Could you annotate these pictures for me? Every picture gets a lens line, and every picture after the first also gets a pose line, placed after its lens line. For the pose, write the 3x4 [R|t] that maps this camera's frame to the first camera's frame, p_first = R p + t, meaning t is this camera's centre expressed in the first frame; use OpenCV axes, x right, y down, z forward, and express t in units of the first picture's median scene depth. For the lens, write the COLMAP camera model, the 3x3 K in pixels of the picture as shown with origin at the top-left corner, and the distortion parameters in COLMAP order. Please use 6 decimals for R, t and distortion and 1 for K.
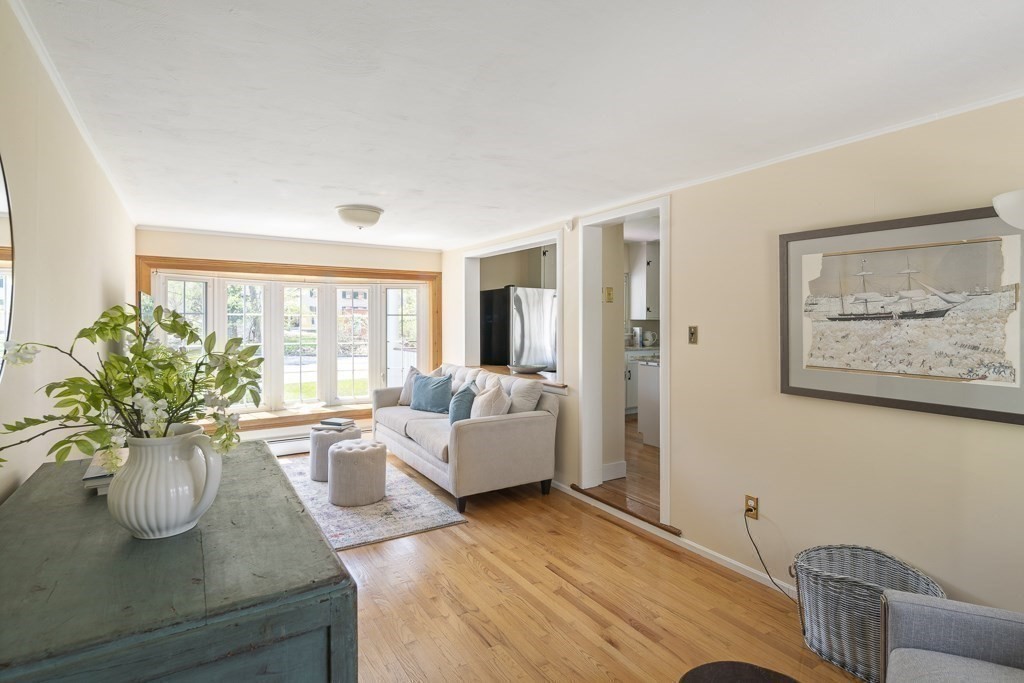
lens RADIAL K [[499.3, 0, 524.4], [0, 499.3, 318.4], [0, 0, 1]] dist [0.005525, -0.004374]
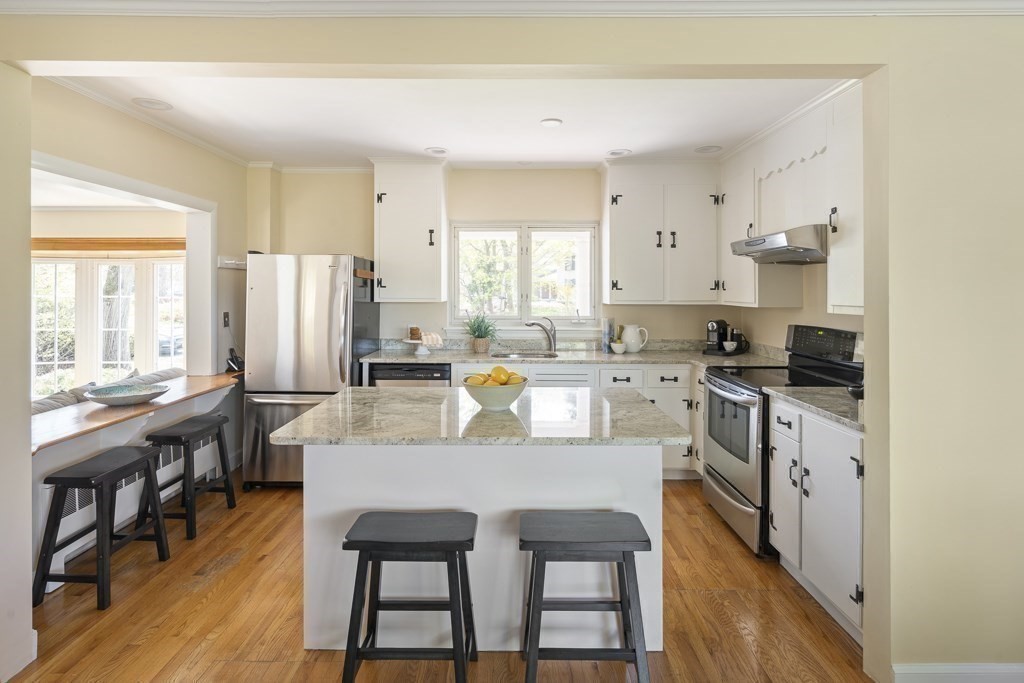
lens RADIAL K [[499.3, 0, 515.8], [0, 499.3, 288.8], [0, 0, 1]] dist [0.005525, -0.004374]
pose [[0.832217, -0.001030, -0.554449, 0.458296], [-0.000423, 0.999997, -0.002492, -0.012895], [0.554450, 0.002308, 0.832214, 0.492562]]
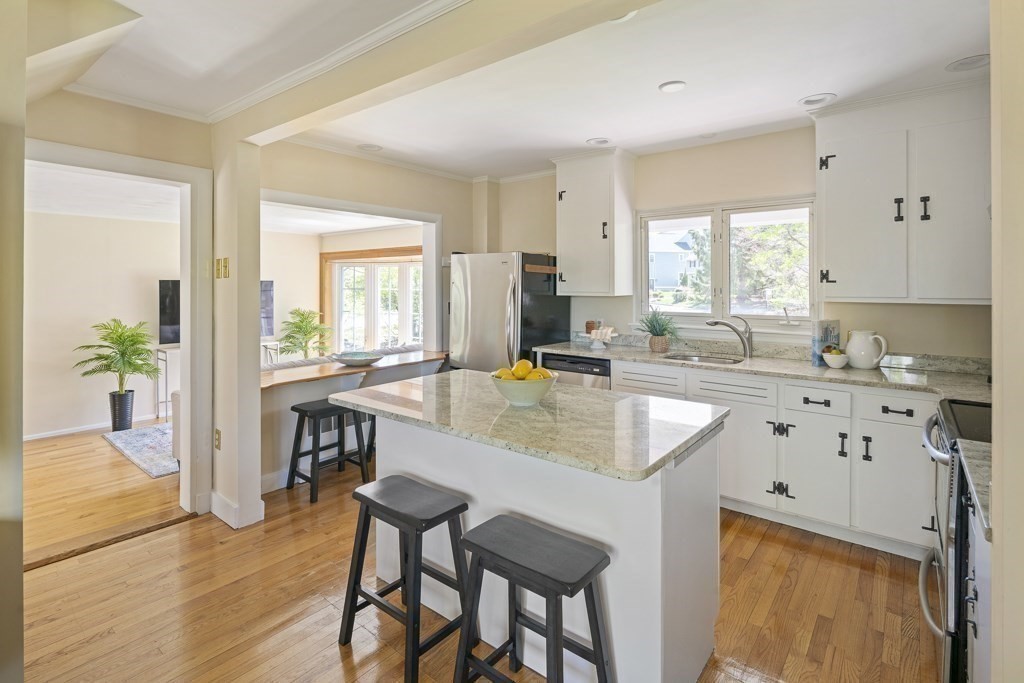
lens RADIAL K [[499.3, 0, 515.8], [0, 499.3, 284.0], [0, 0, 1]] dist [0.005525, -0.004374]
pose [[0.306701, -0.003821, -0.951798, 0.557338], [0.002383, 0.999992, -0.003247, -0.011153], [0.951803, -0.001272, 0.306707, 0.638220]]
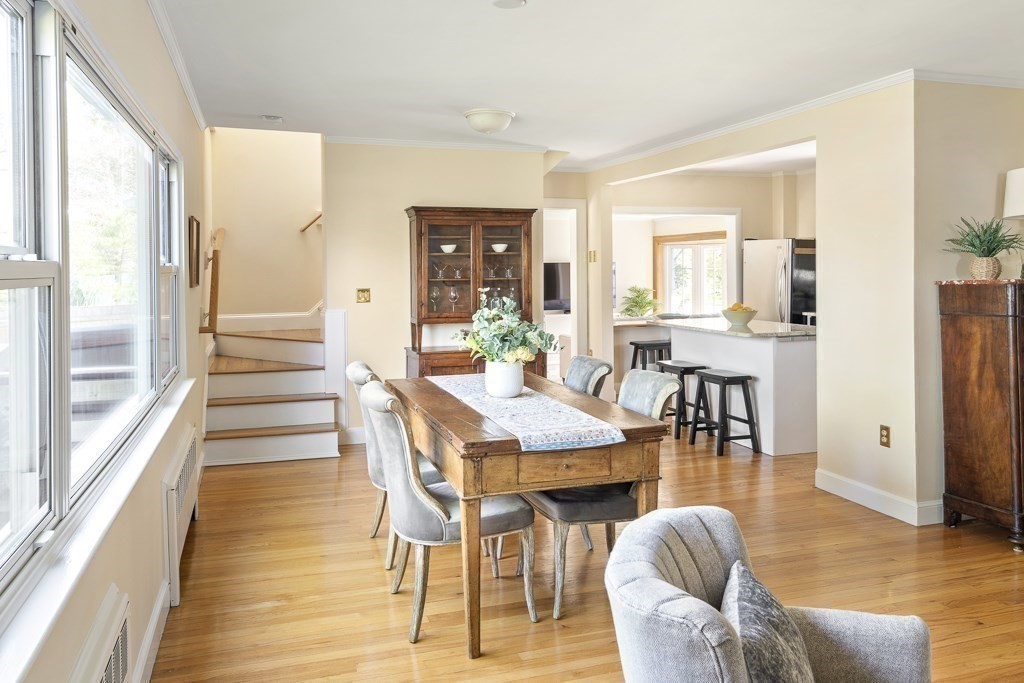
lens RADIAL K [[764.9, 0, 512.5], [0, 764.9, 269.1], [0, 0, 1]] dist [0.008735, -0.011860]
pose [[-0.259819, 0.004882, -0.965645, 1.171318], [0.012480, 0.999921, 0.001697, -0.010953], [0.965577, -0.011610, -0.259859, 0.707403]]
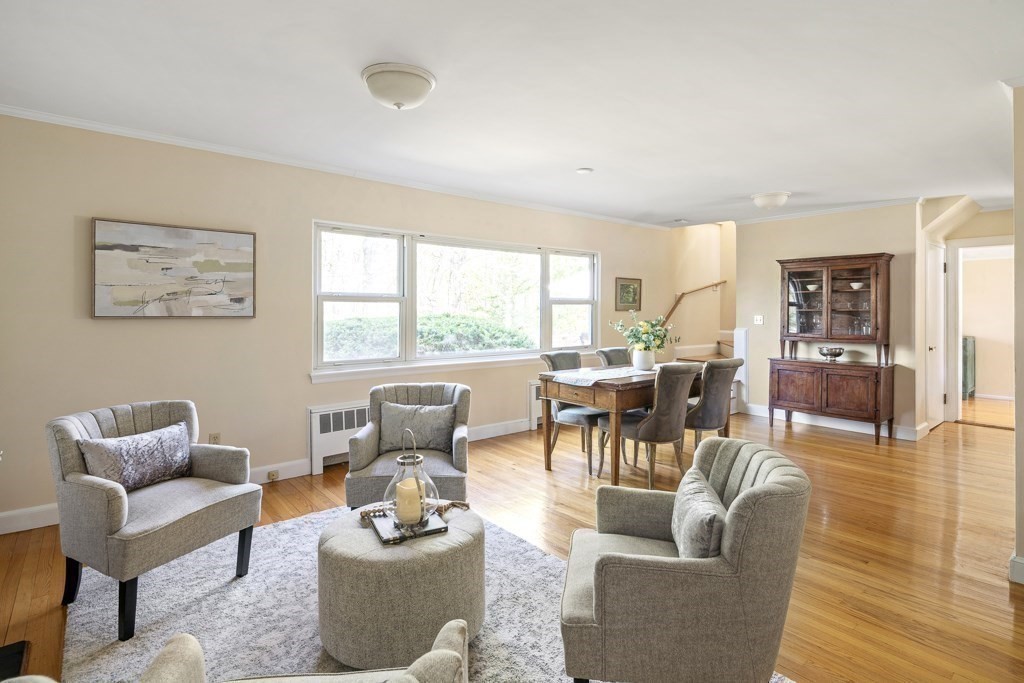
lens RADIAL K [[499.3, 0, 507.6], [0, 499.3, 314.9], [0, 0, 1]] dist [0.005525, -0.004374]
pose [[-0.995714, 0.001002, -0.092479, 0.919126], [0.000853, 0.999998, 0.001652, 0.006499], [0.092481, 0.001566, -0.995713, 1.136469]]
